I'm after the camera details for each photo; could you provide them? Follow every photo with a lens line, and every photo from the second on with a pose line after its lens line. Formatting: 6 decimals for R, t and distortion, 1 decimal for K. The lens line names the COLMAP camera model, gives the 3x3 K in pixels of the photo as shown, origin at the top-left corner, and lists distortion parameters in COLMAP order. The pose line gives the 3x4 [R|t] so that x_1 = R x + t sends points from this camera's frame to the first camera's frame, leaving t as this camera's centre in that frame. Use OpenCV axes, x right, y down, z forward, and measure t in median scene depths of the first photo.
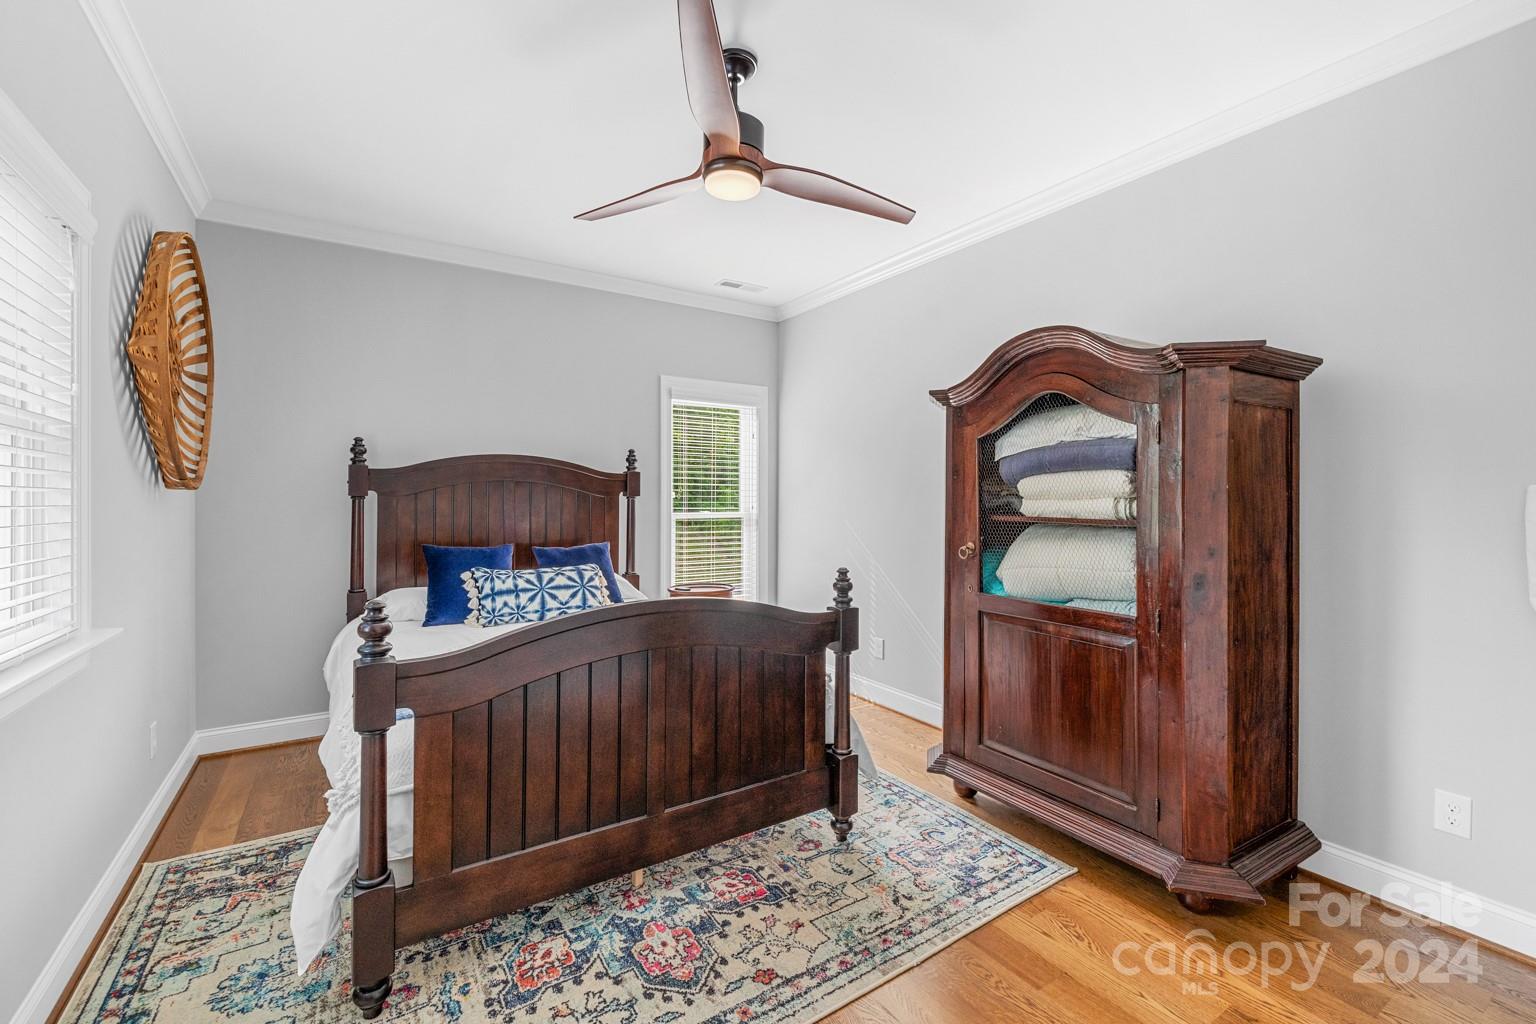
lens RADIAL K [[648.0, 0, 758.9], [0, 648.0, 500.3], [0, 0, 1]] dist [-0.001124, -0.000248]
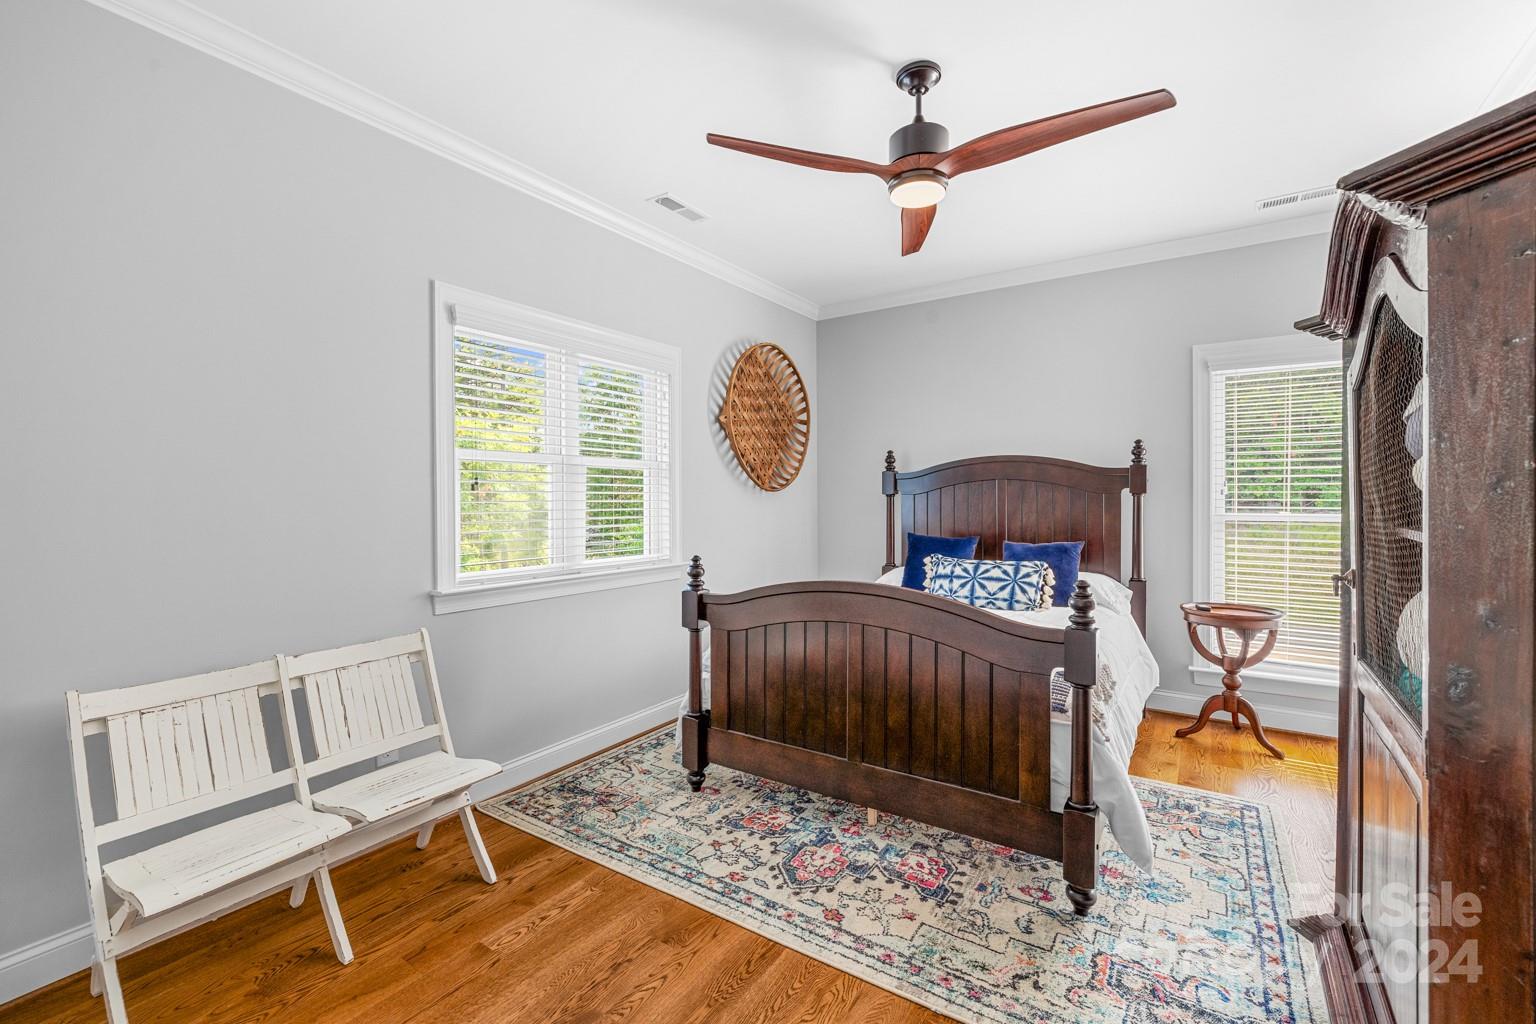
lens RADIAL K [[648.0, 0, 763.6], [0, 648.0, 504.5], [0, 0, 1]] dist [-0.001124, -0.000248]
pose [[0.398396, 0.009339, -0.917166, 0.758715], [0.001888, 0.999938, 0.011002, -0.001653], [0.917211, -0.006115, 0.398354, 0.330780]]
